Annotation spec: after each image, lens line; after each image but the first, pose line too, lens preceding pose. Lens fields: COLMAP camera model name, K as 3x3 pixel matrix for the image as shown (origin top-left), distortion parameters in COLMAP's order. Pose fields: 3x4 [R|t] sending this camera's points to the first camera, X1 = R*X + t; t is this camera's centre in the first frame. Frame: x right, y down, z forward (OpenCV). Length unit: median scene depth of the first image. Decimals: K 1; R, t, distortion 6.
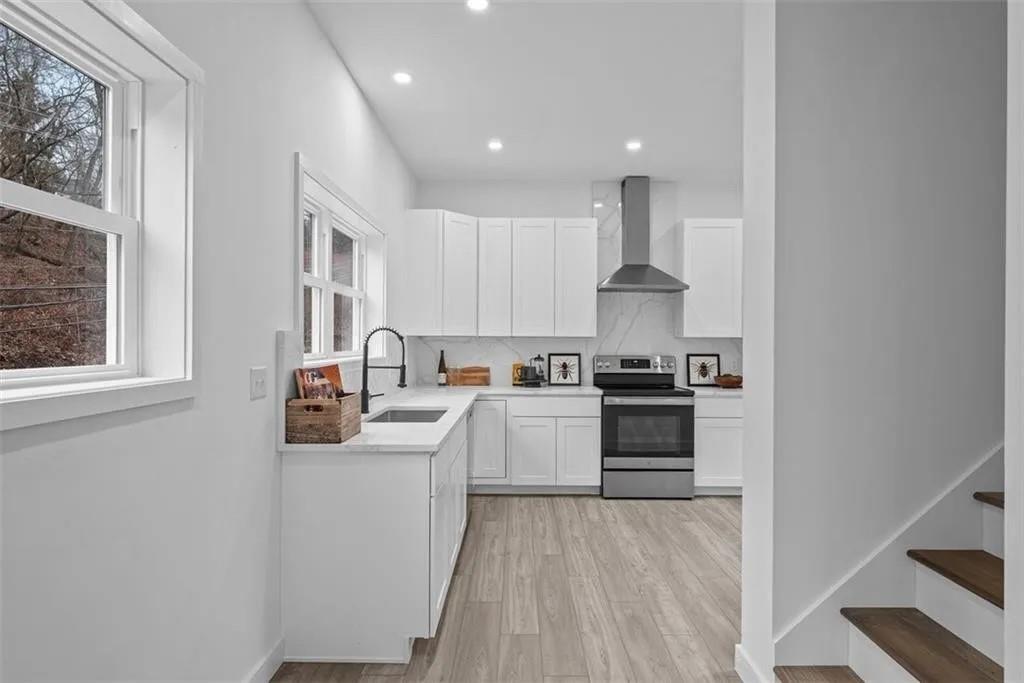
lens RADIAL K [[536.0, 0, 519.1], [0, 536.0, 343.0], [0, 0, 1]] dist [-0.006121, 0.006120]
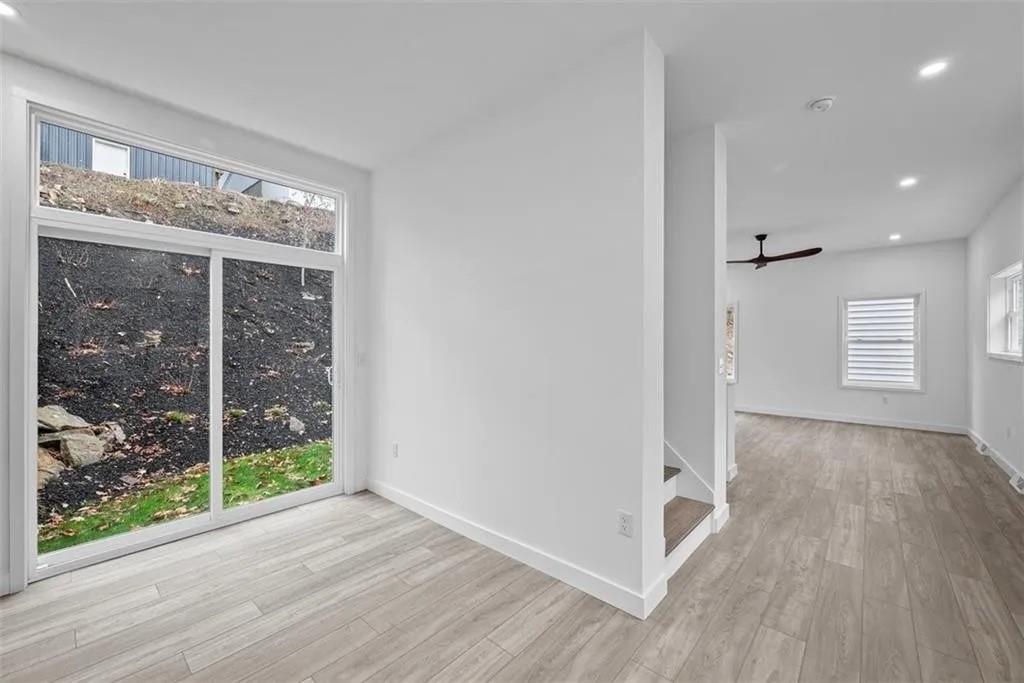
lens RADIAL K [[413.2, 0, 510.2], [0, 413.2, 338.4], [0, 0, 1]] dist [0.001700, 0.000229]
pose [[-0.752839, -0.004322, 0.658190, 0.013507], [-0.002245, 0.999989, 0.003999, -0.008420], [-0.658200, 0.001533, -0.752841, 0.931582]]
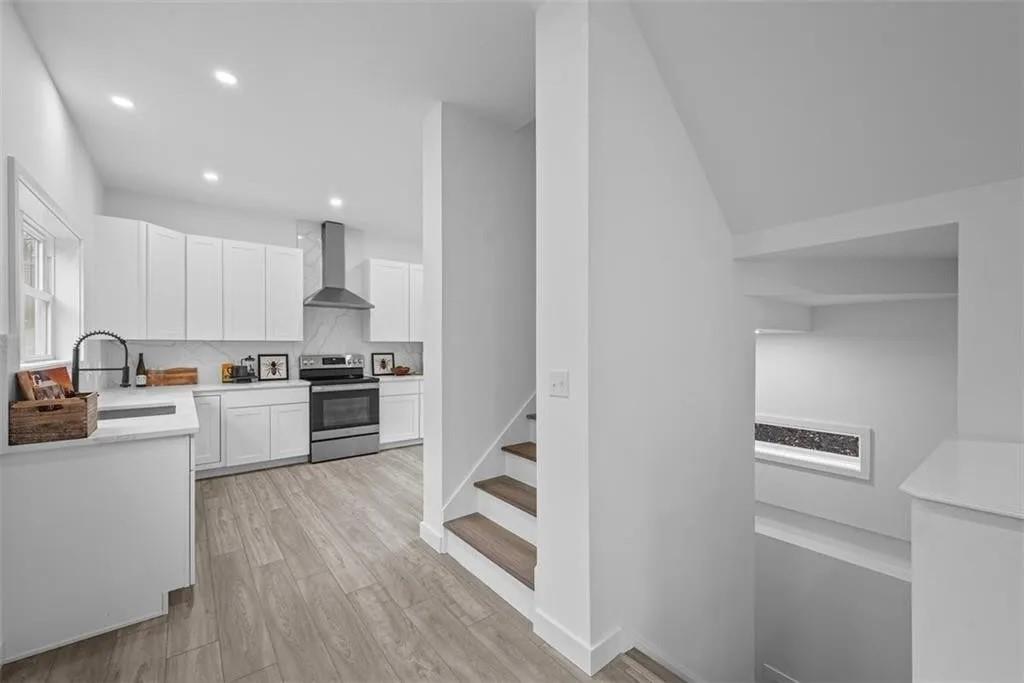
lens RADIAL K [[413.2, 0, 511.0], [0, 413.2, 347.7], [0, 0, 1]] dist [0.001700, 0.000229]
pose [[0.783975, -0.007797, 0.620743, -0.089215], [0.005117, 0.999968, 0.006099, 0.001182], [-0.620771, -0.001605, 0.783990, -0.103158]]
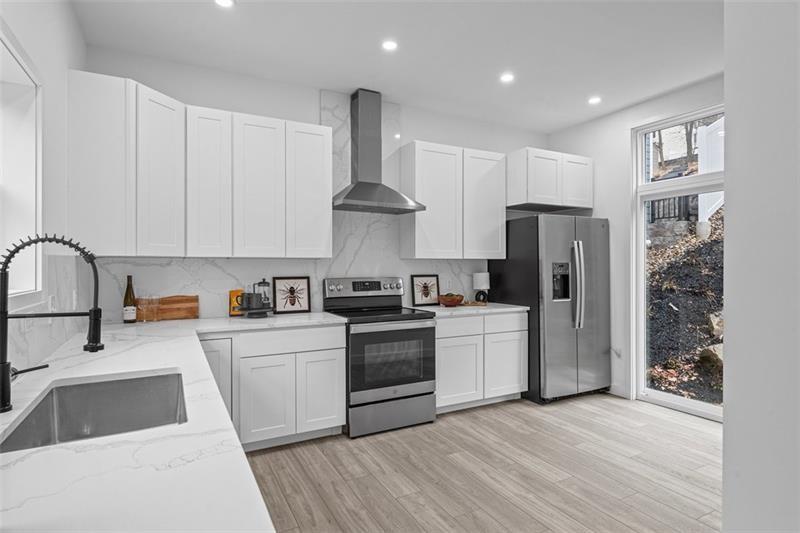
lens RADIAL K [[418.8, 0, 392.6], [0, 418.8, 264.9], [0, 0, 1]] dist [-0.006121, 0.006120]
pose [[0.881586, -0.006751, 0.471974, -0.108665], [0.006158, 0.999977, 0.002801, -0.001061], [-0.471982, 0.000437, 0.881608, 0.354350]]
